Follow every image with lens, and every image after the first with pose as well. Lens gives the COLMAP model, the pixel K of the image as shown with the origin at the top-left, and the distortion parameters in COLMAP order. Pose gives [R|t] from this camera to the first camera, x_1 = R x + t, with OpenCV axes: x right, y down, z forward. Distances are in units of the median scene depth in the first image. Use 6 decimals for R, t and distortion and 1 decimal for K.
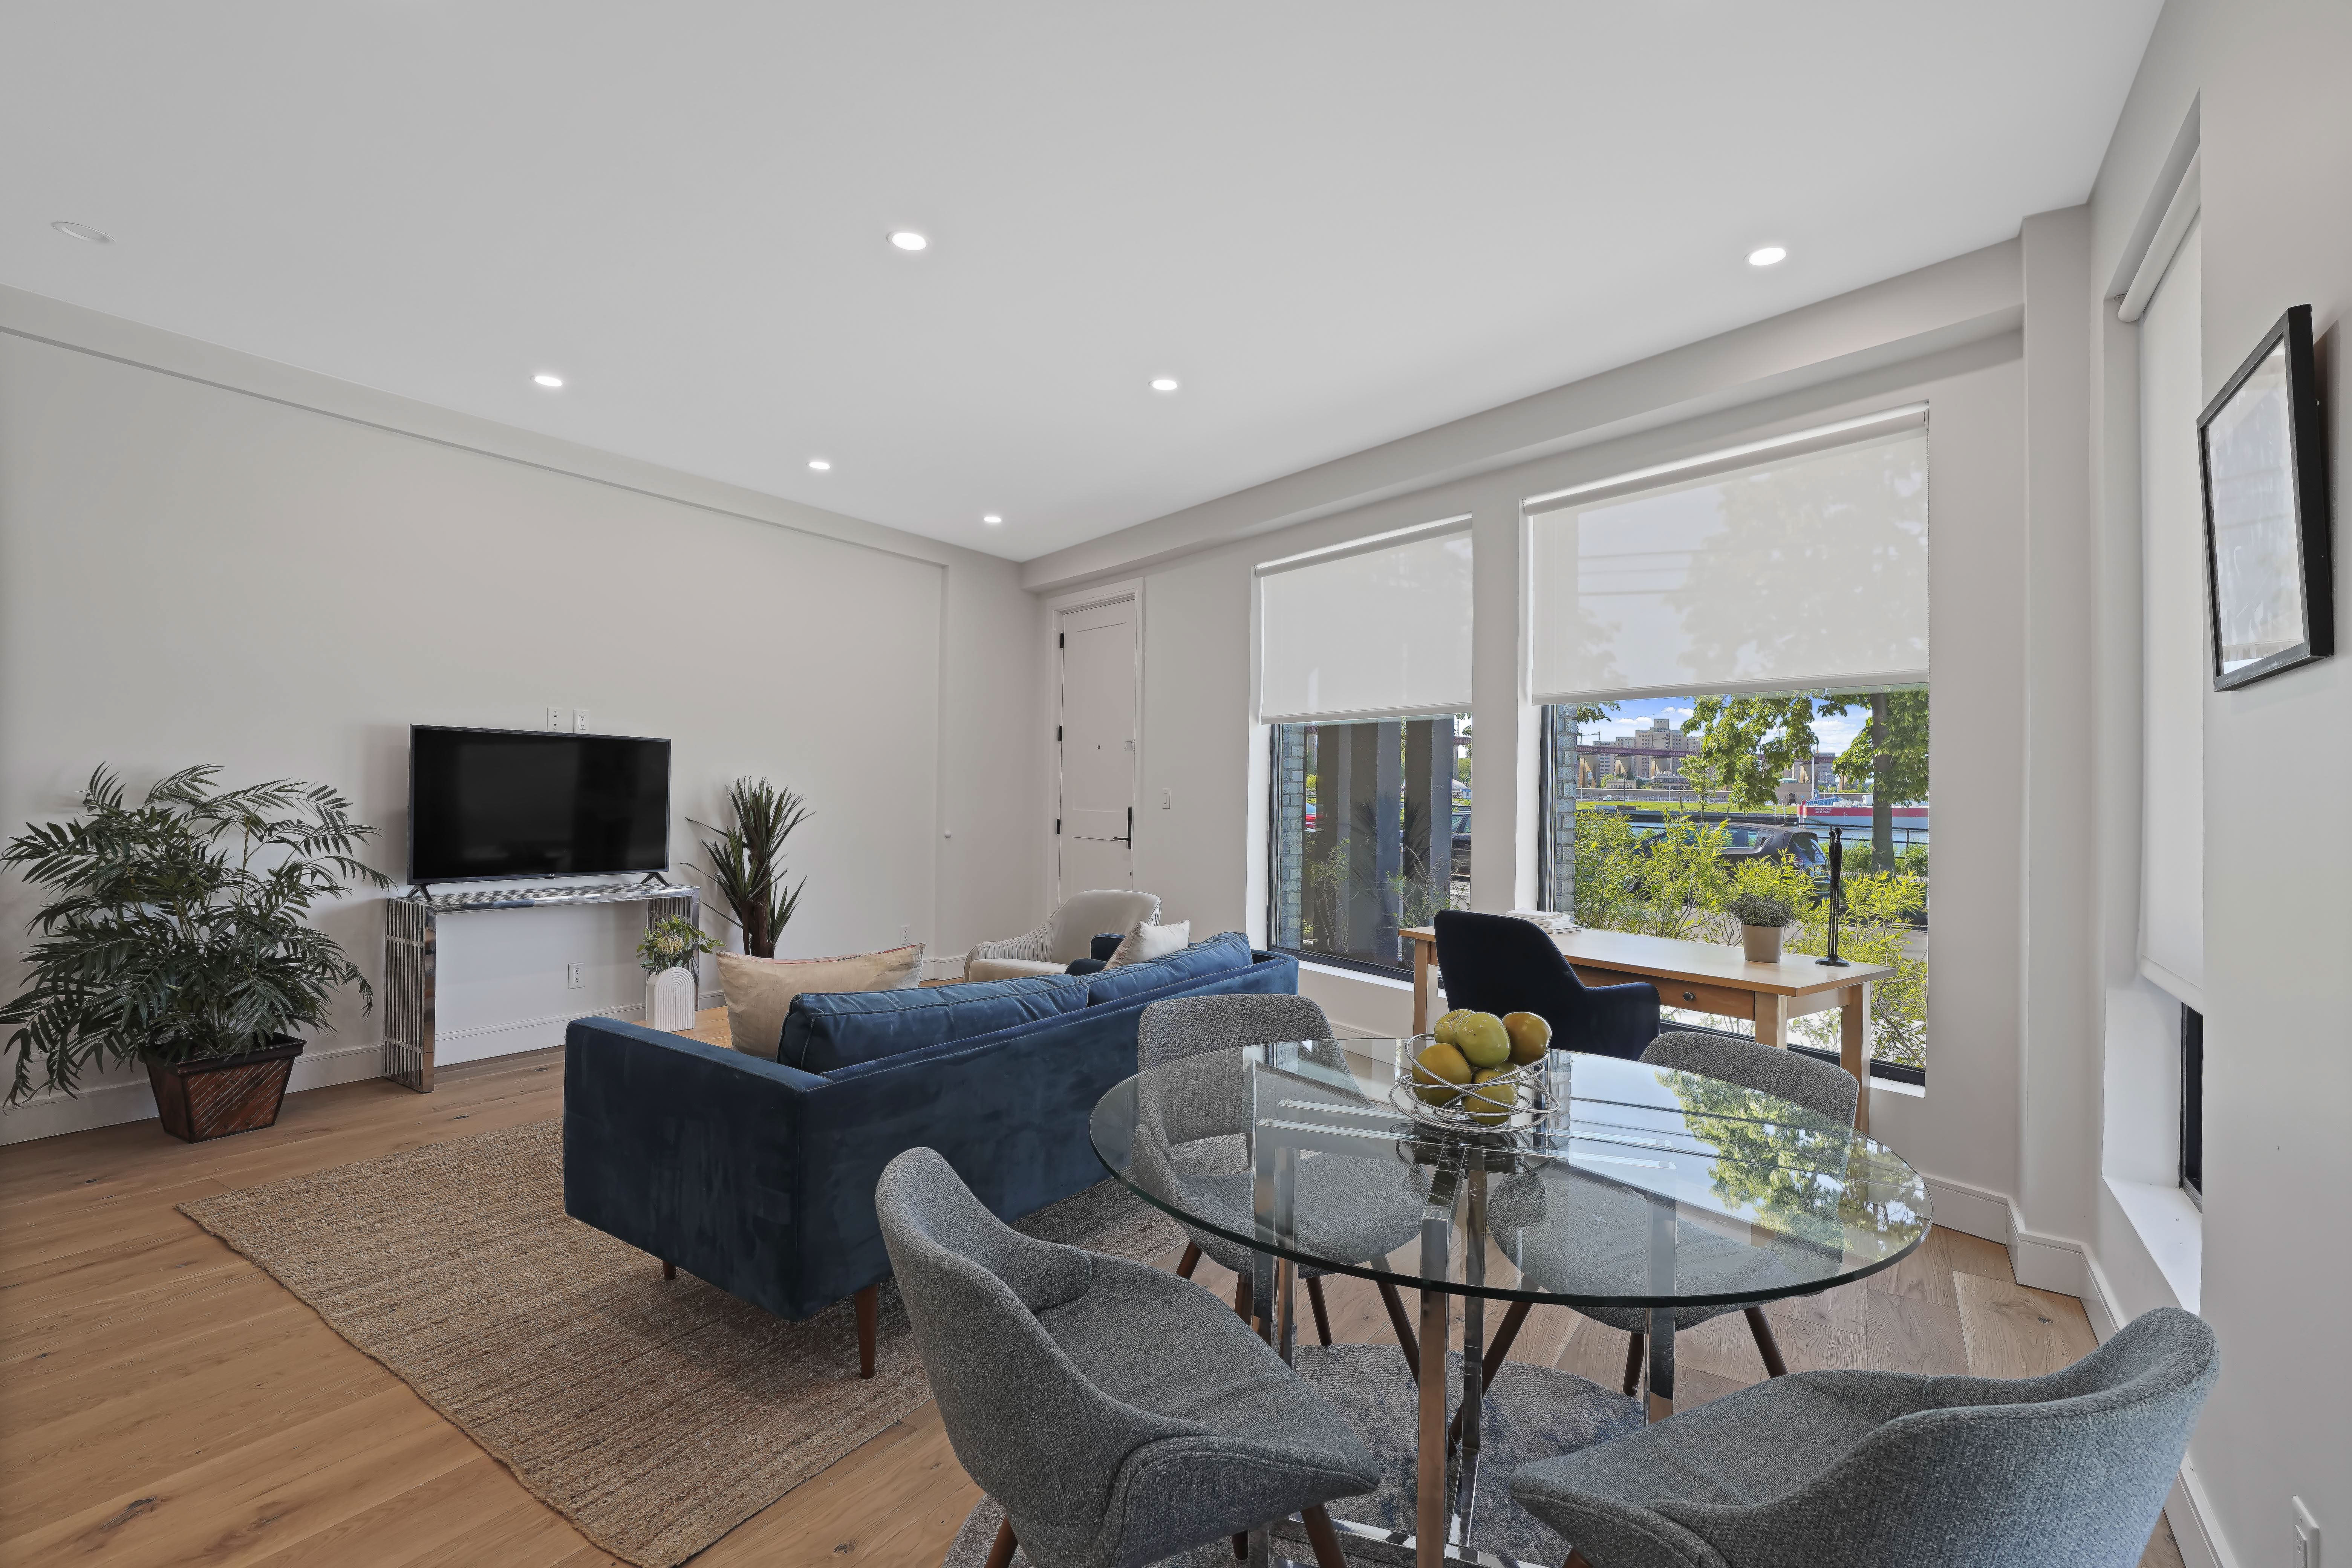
lens RADIAL K [[1078.7, 0, 1191.6], [0, 1078.7, 763.6], [0, 0, 1]] dist [-0.052692, 0.023400]
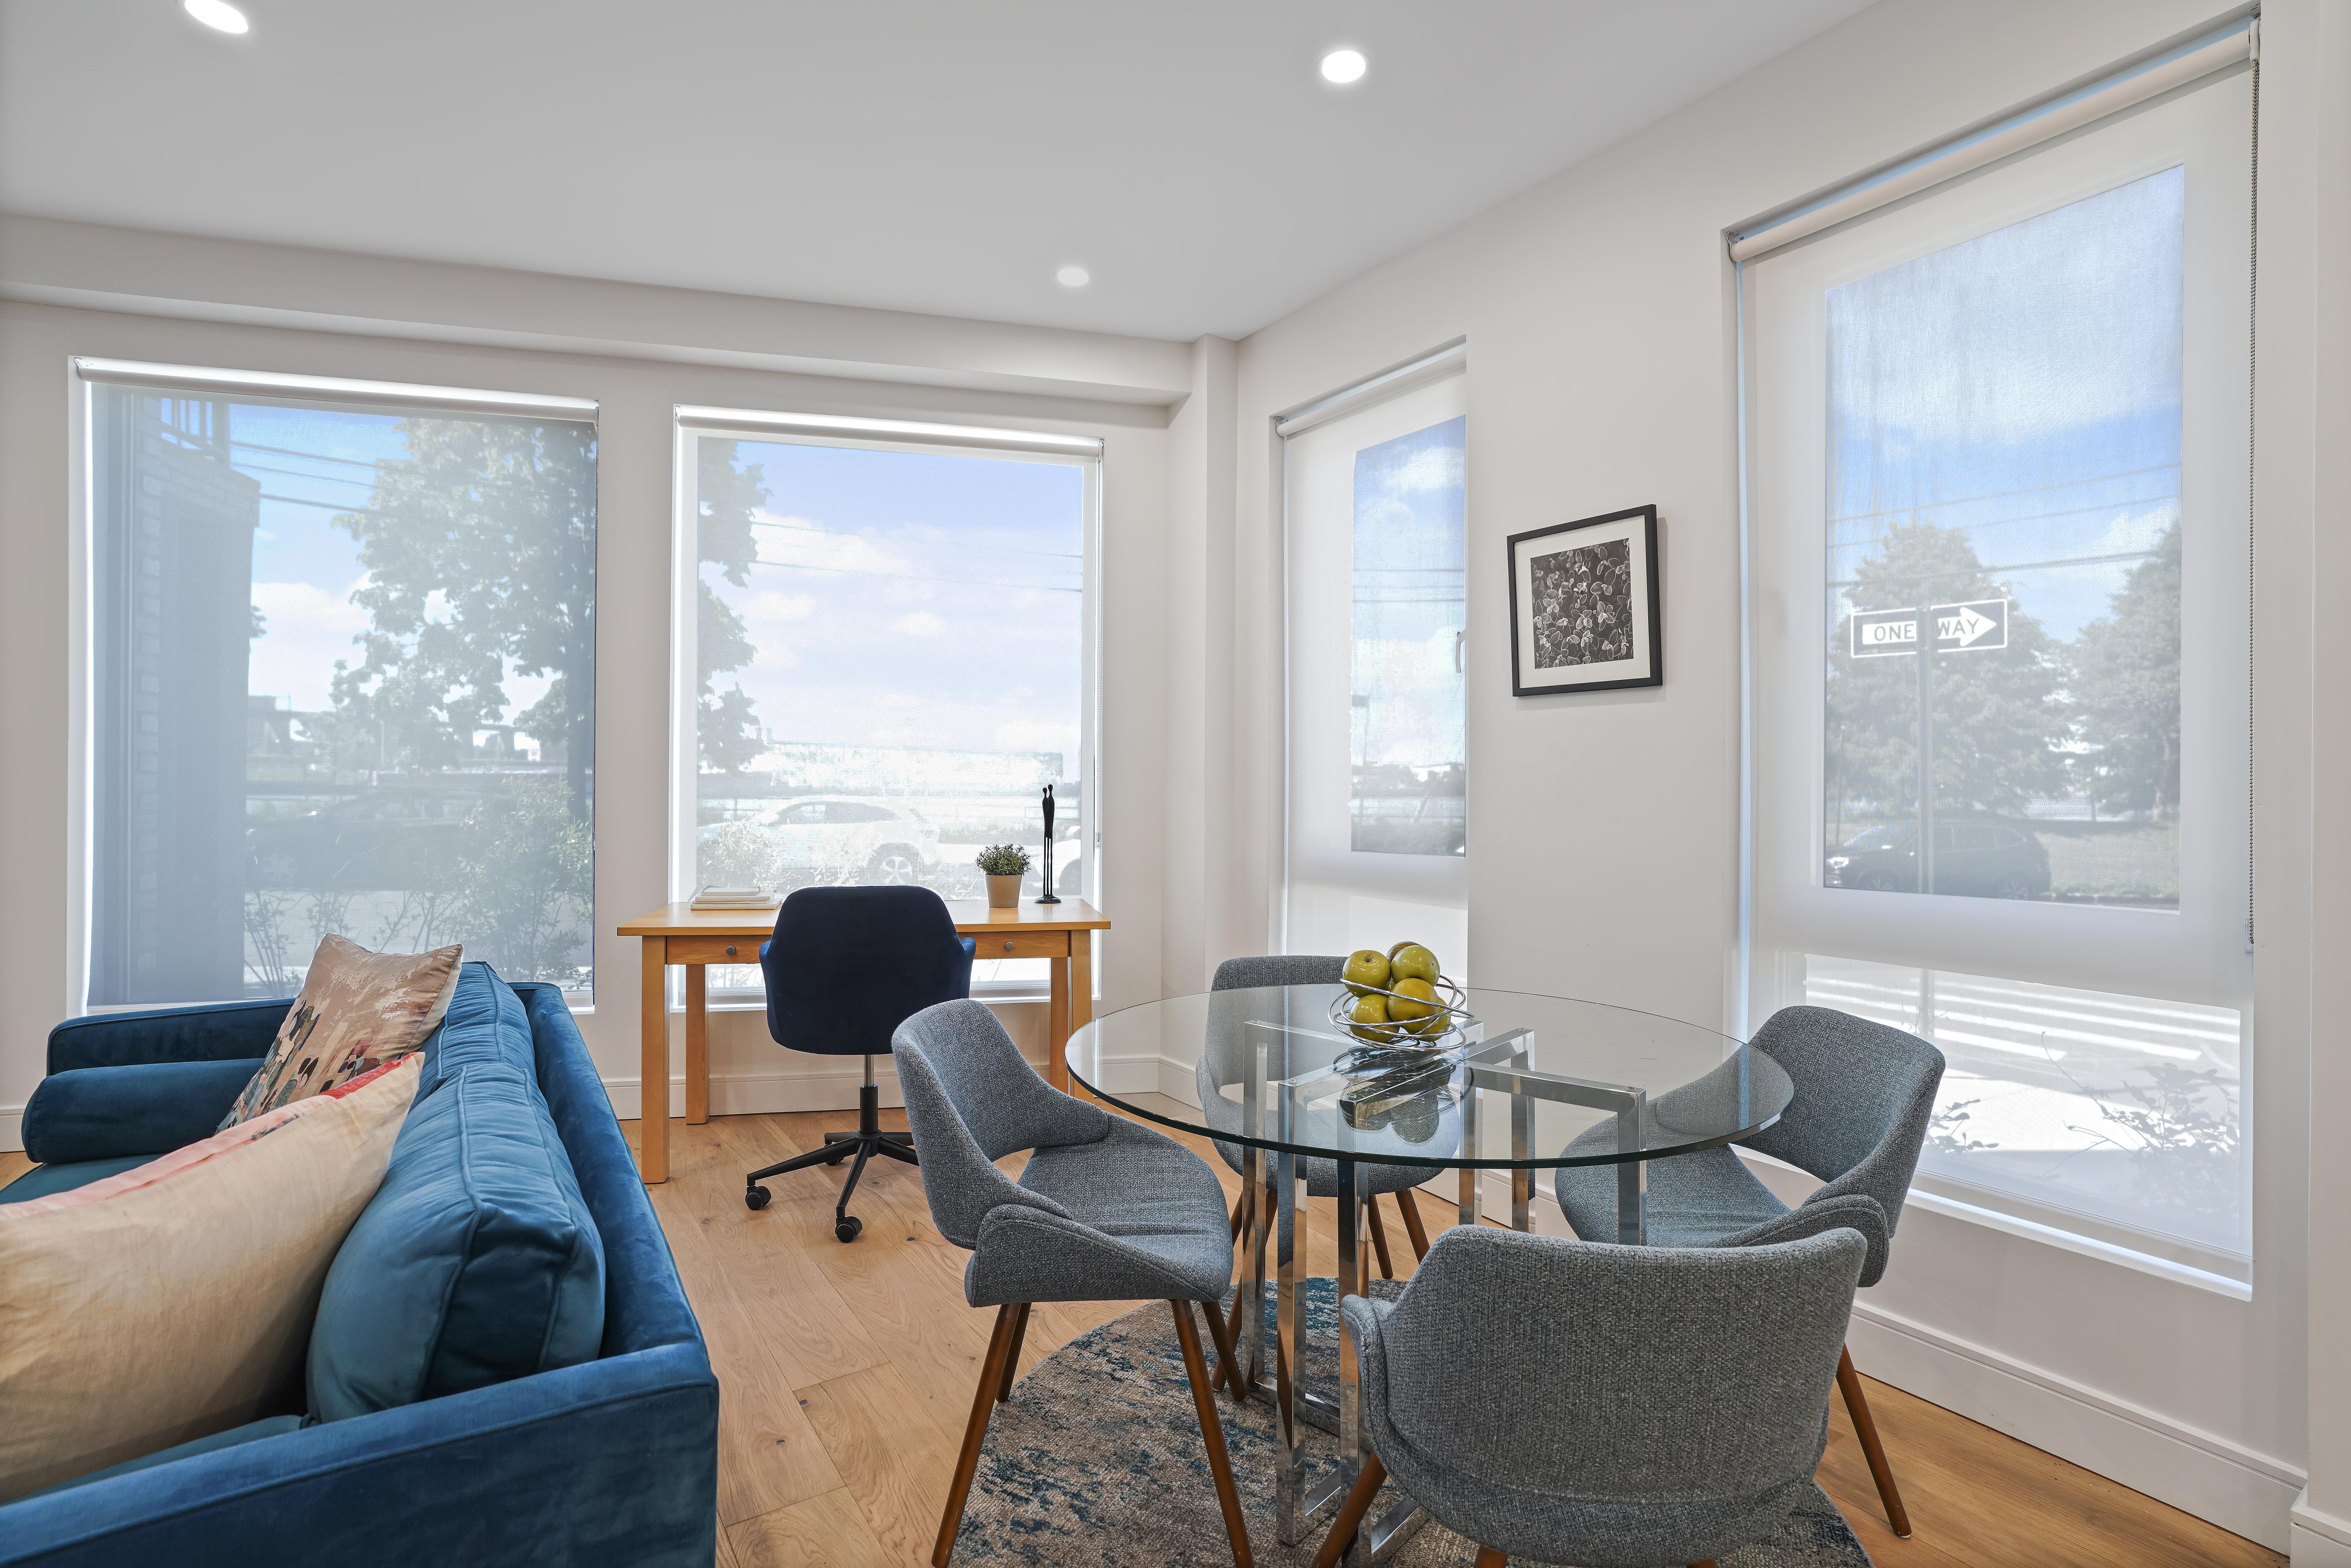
lens RADIAL K [[1091.9, 0, 1194.8], [0, 1091.9, 770.5], [0, 0, 1]] dist [-0.053828, 0.024400]
pose [[0.383804, -0.008185, 0.923378, -0.430986], [-0.028126, 0.999393, 0.020550, 0.016538], [-0.922986, -0.033858, 0.383341, 0.387539]]
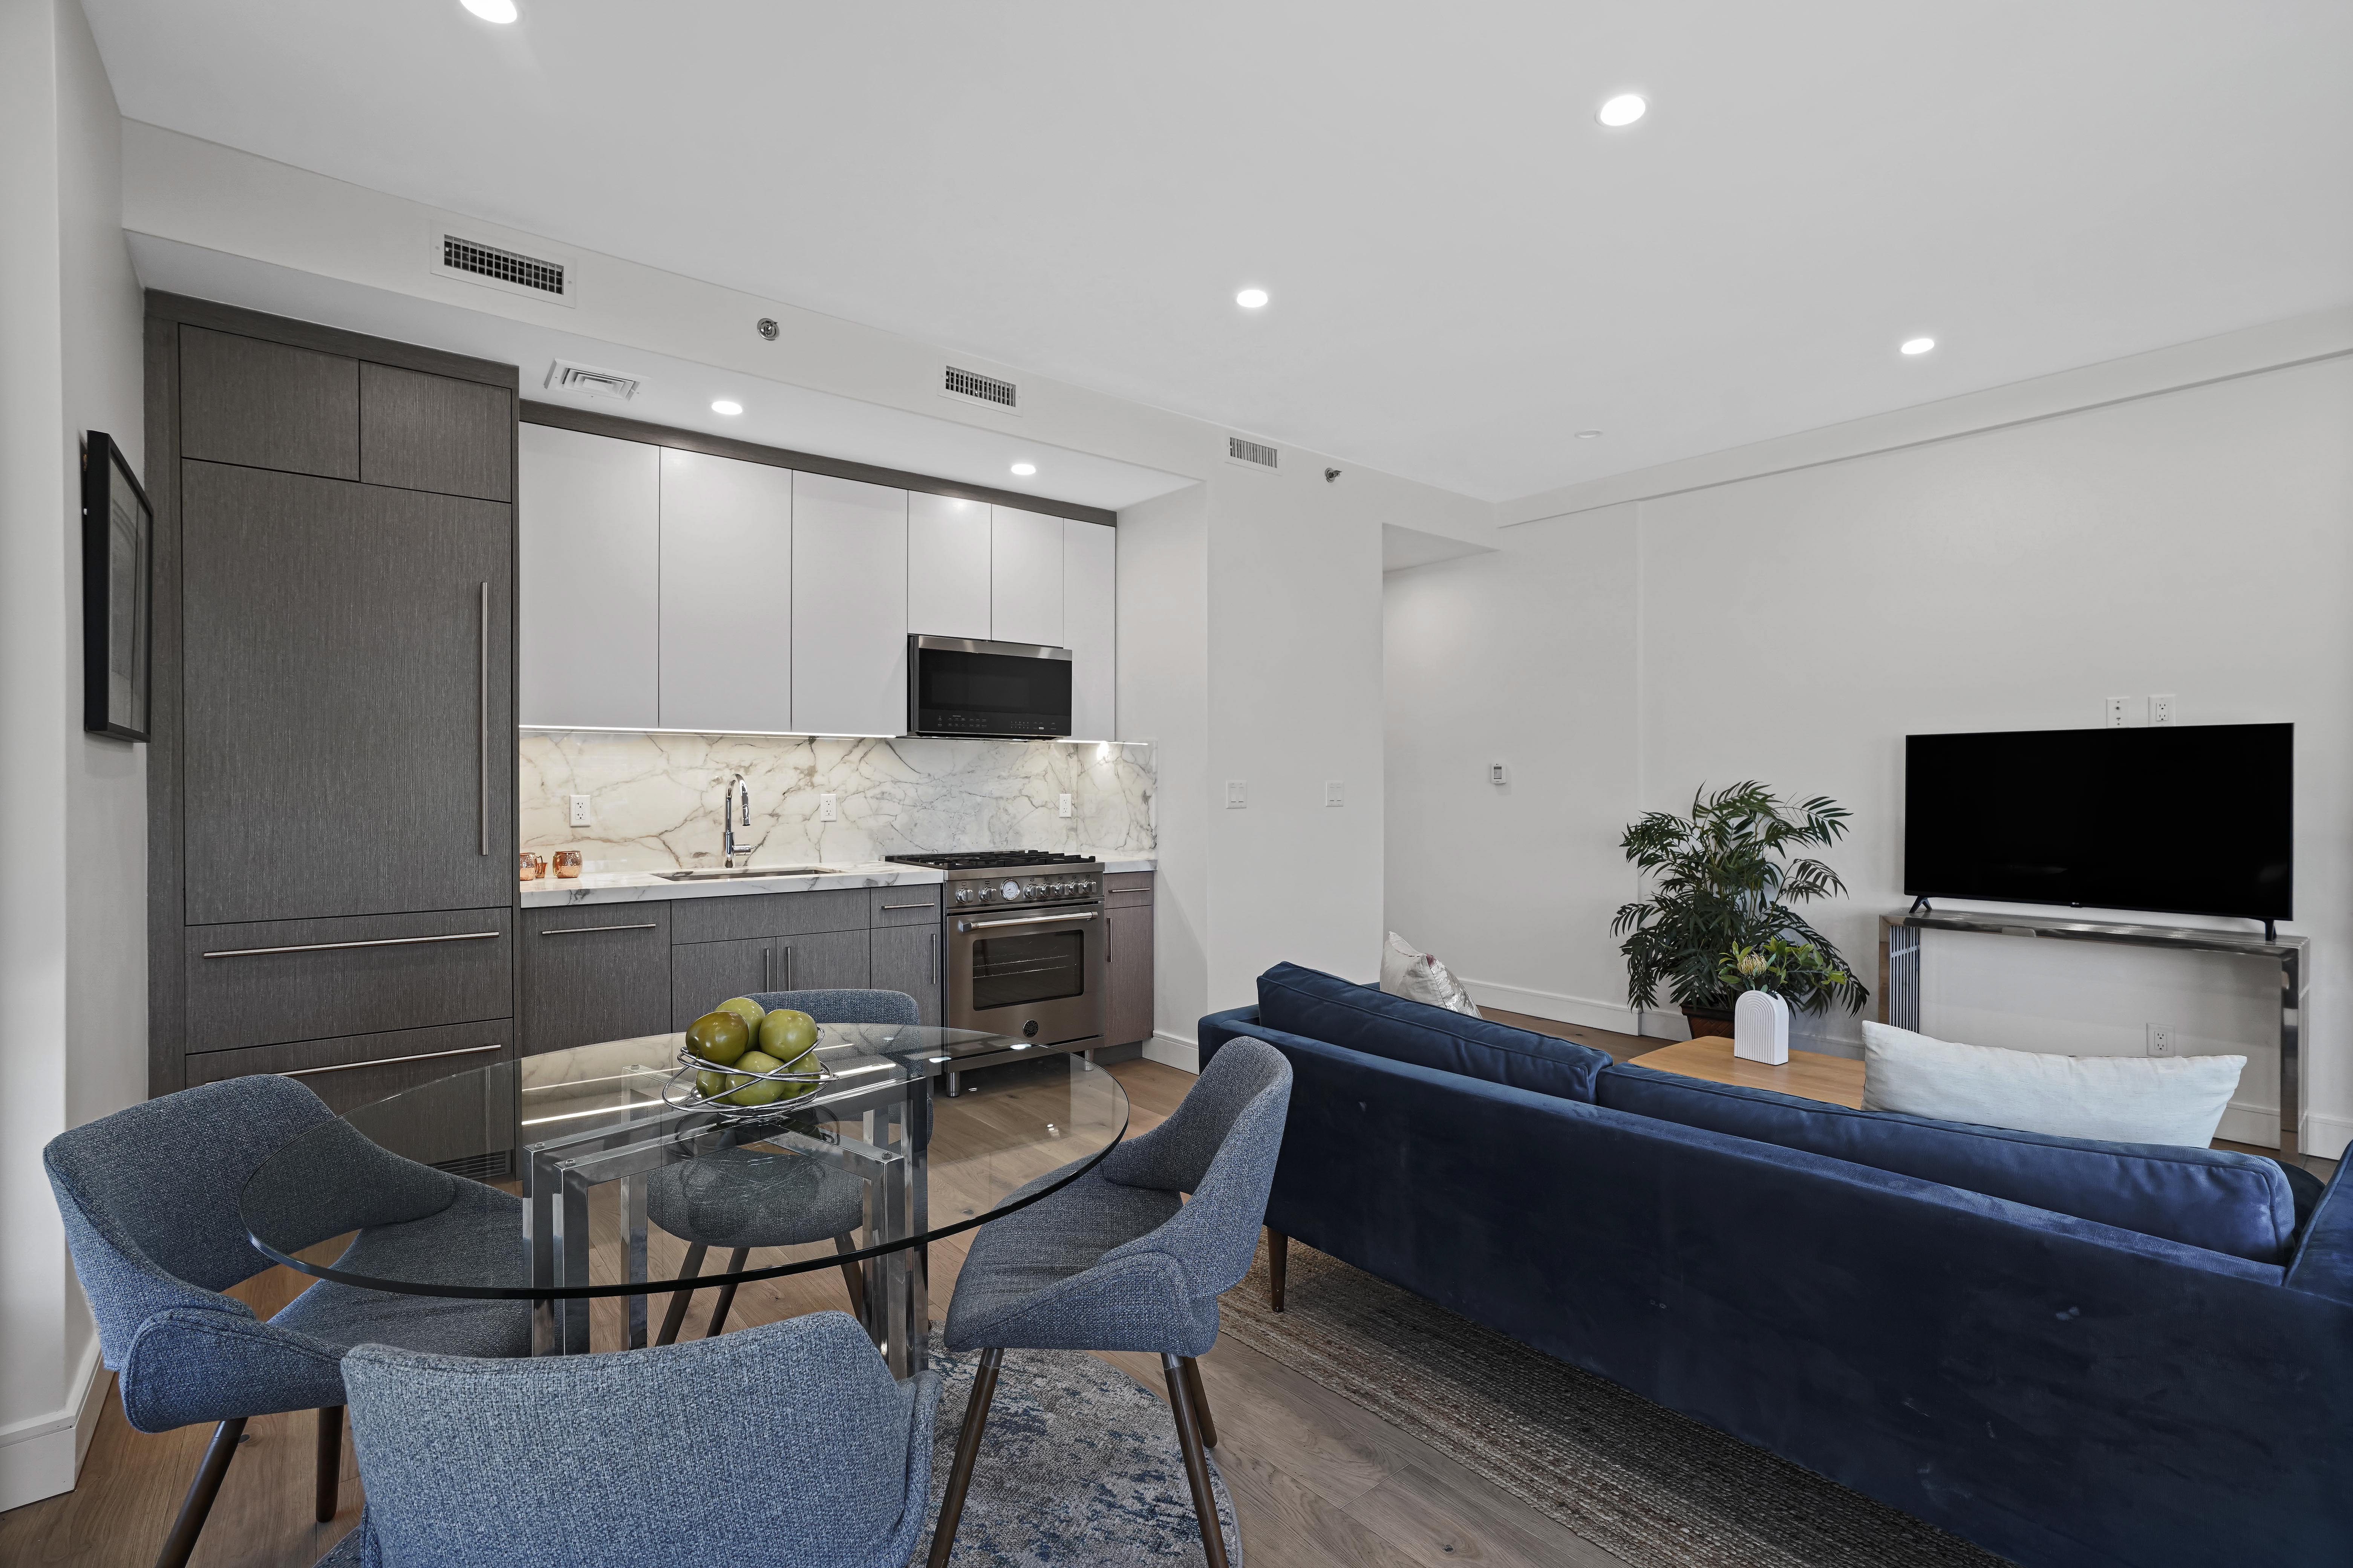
lens RADIAL K [[1107.7, 0, 1208.9], [0, 1107.7, 798.4], [0, 0, 1]] dist [-0.043445, 0.000393]
pose [[-0.302331, -0.012089, -0.953126, 0.561242], [0.017624, 0.999678, -0.018270, 0.038861], [0.953040, -0.022321, -0.302020, 0.875552]]
